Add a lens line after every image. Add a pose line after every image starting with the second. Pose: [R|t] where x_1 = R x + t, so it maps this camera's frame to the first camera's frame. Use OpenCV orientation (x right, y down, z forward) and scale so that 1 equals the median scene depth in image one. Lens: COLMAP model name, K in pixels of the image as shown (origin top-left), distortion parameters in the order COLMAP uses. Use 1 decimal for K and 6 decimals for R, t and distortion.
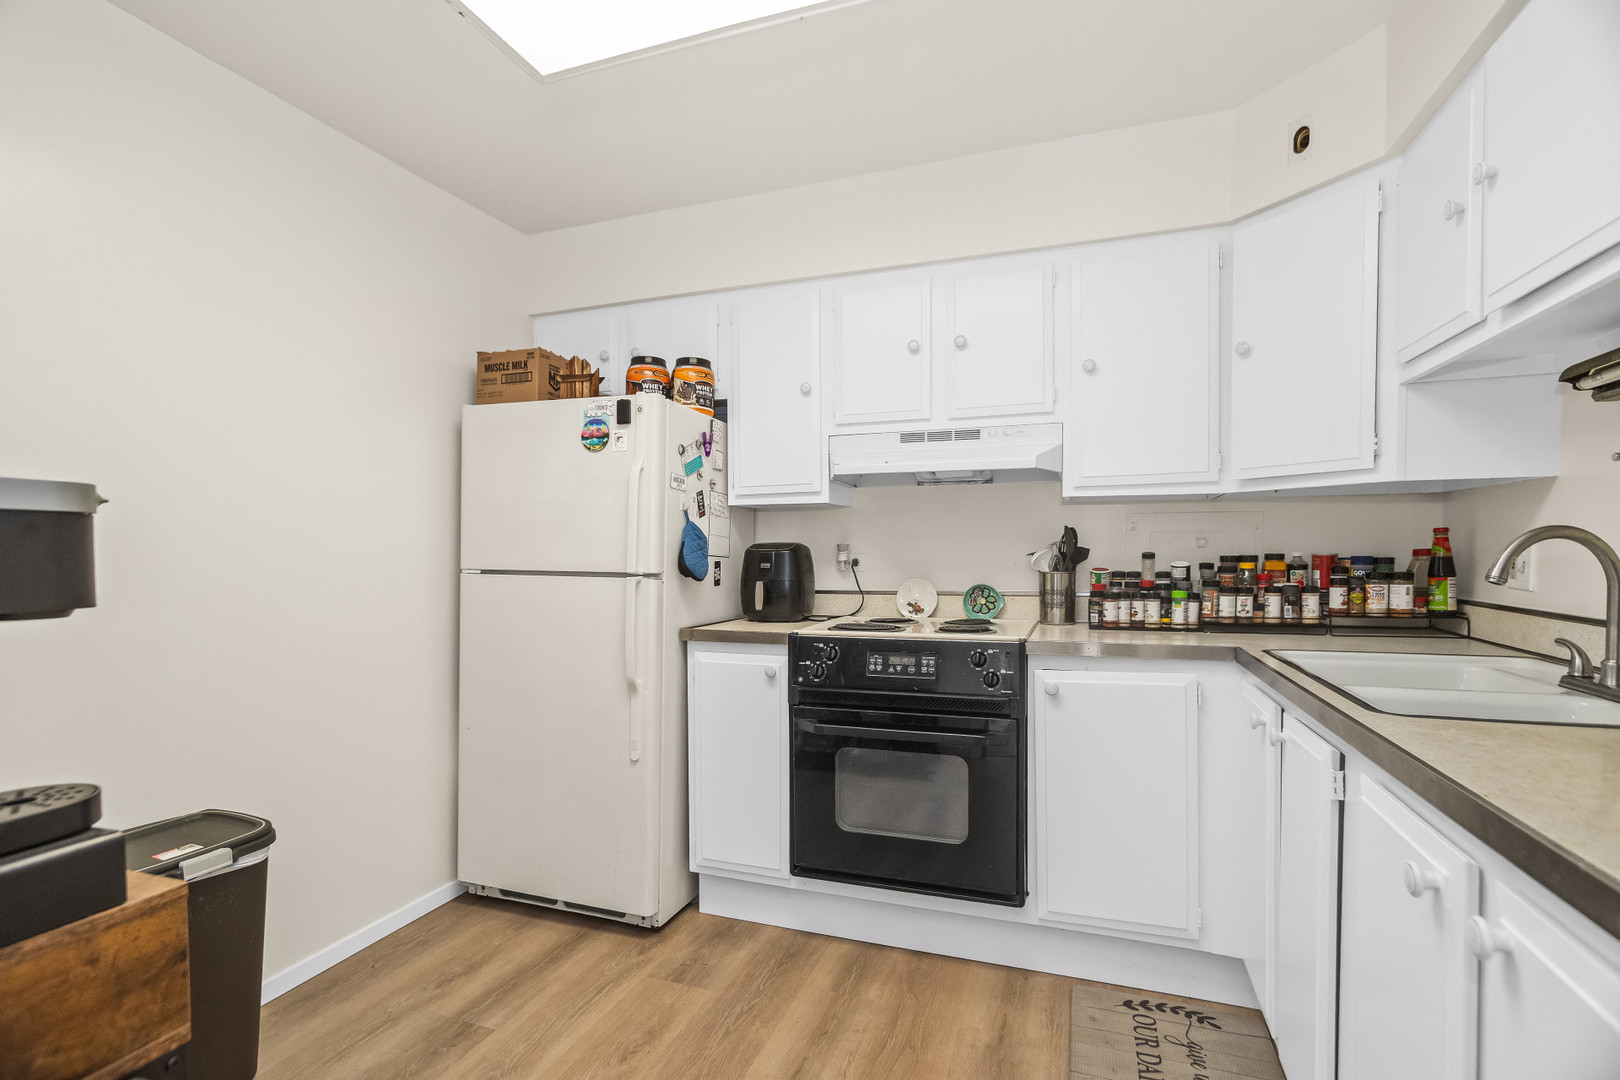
lens RADIAL K [[771.3, 0, 796.5], [0, 771.3, 570.1], [0, 0, 1]] dist [-0.009505, 0.003906]
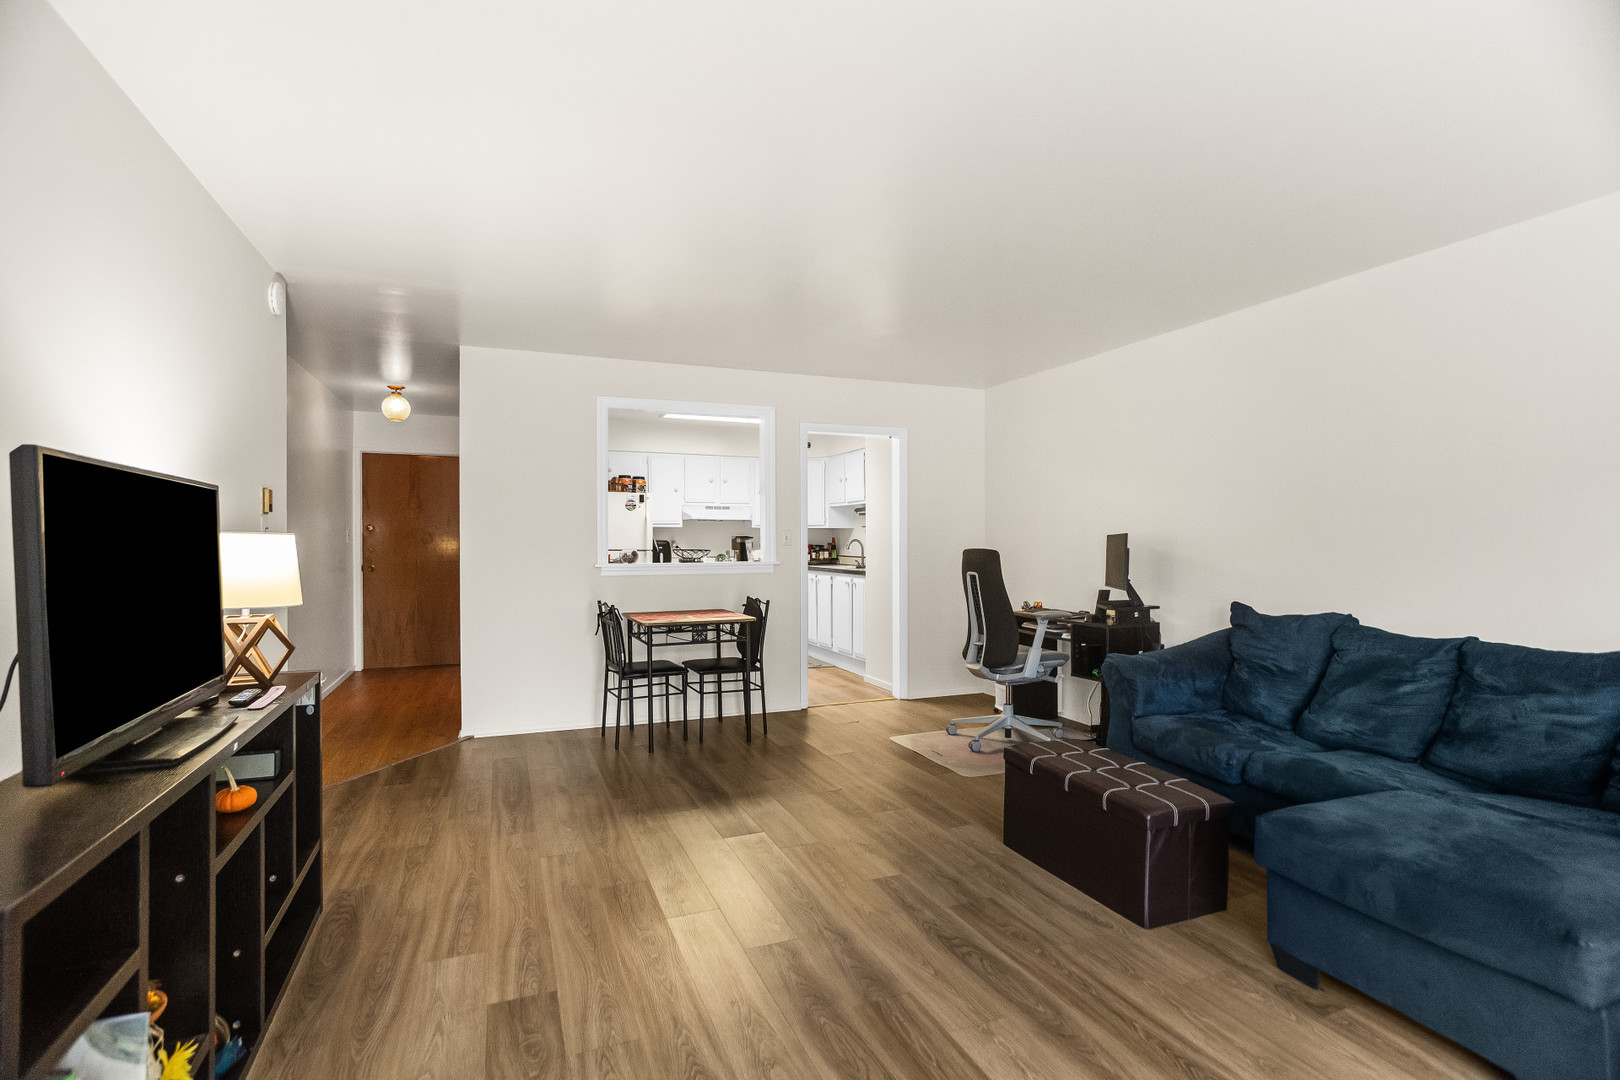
lens RADIAL K [[771.3, 0, 811.7], [0, 771.3, 541.5], [0, 0, 1]] dist [-0.009505, 0.003906]
pose [[0.738678, 0.003548, 0.674049, -1.831907], [0.012065, 0.999756, -0.018484, 0.035560], [-0.673950, 0.021786, 0.738456, -1.781839]]
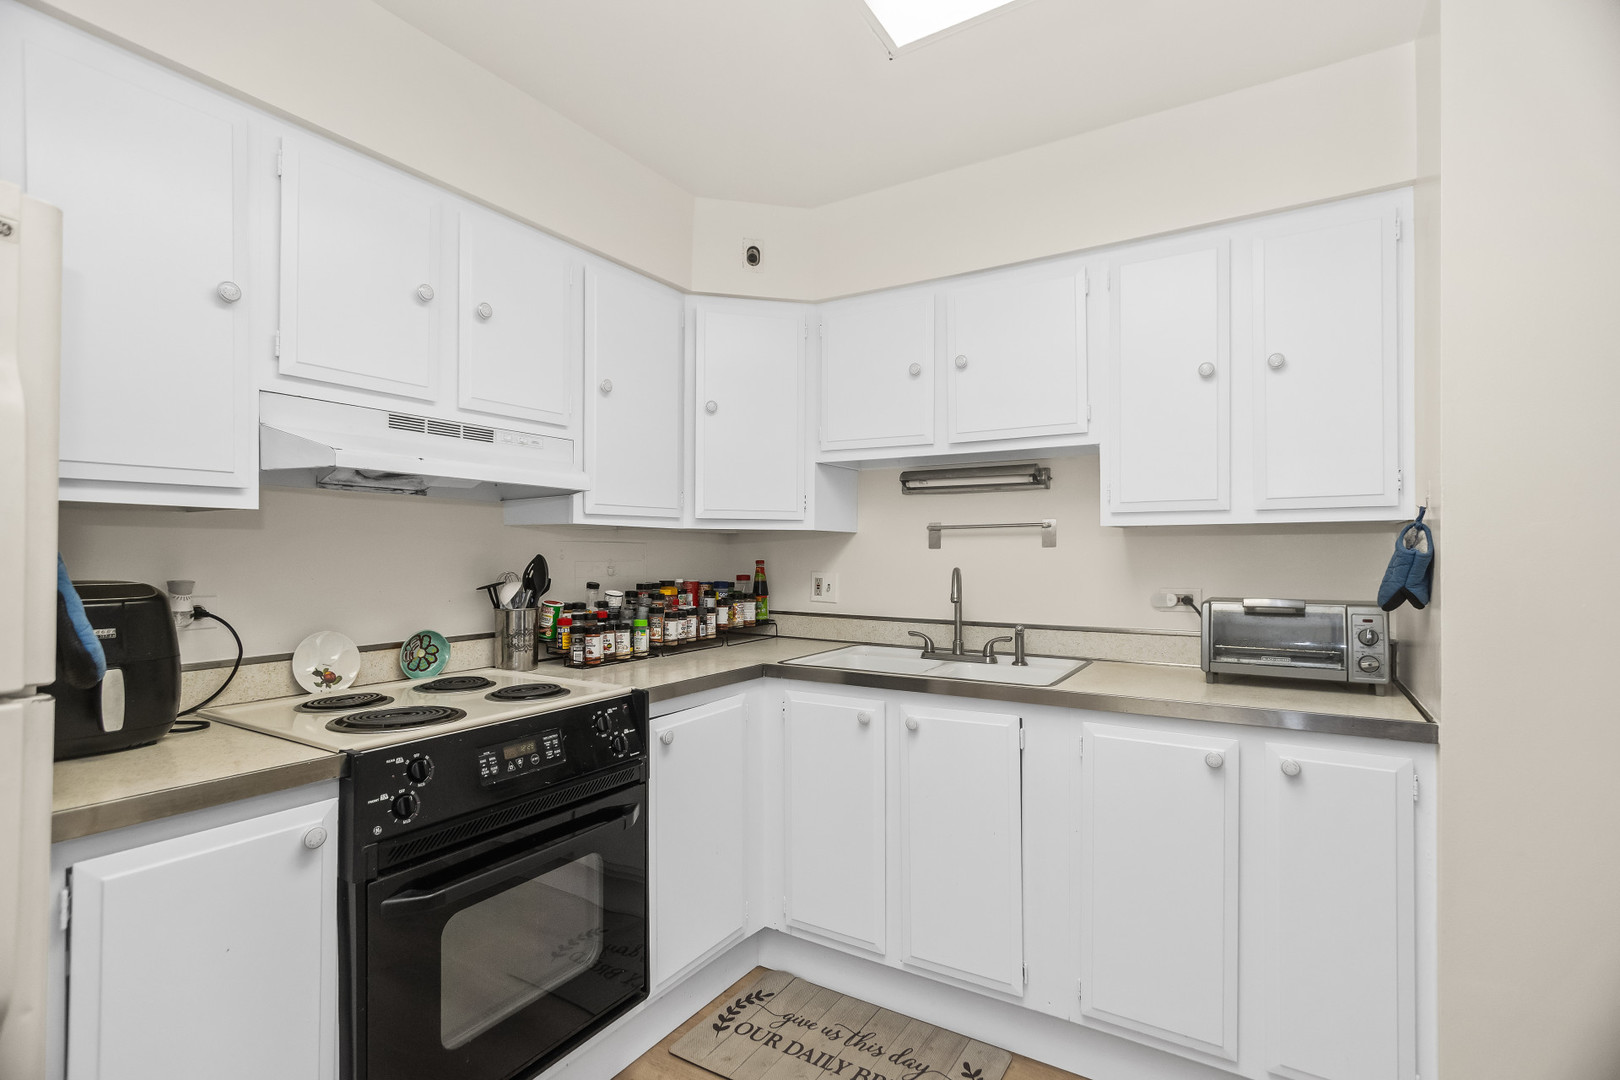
lens RADIAL K [[771.3, 0, 799.6], [0, 771.3, 547.1], [0, 0, 1]] dist [-0.009505, 0.003906]
pose [[0.201035, 0.012794, 0.979501, -0.478028], [0.021700, 0.999611, -0.017510, -0.047737], [-0.979344, 0.024775, 0.200679, 0.574478]]
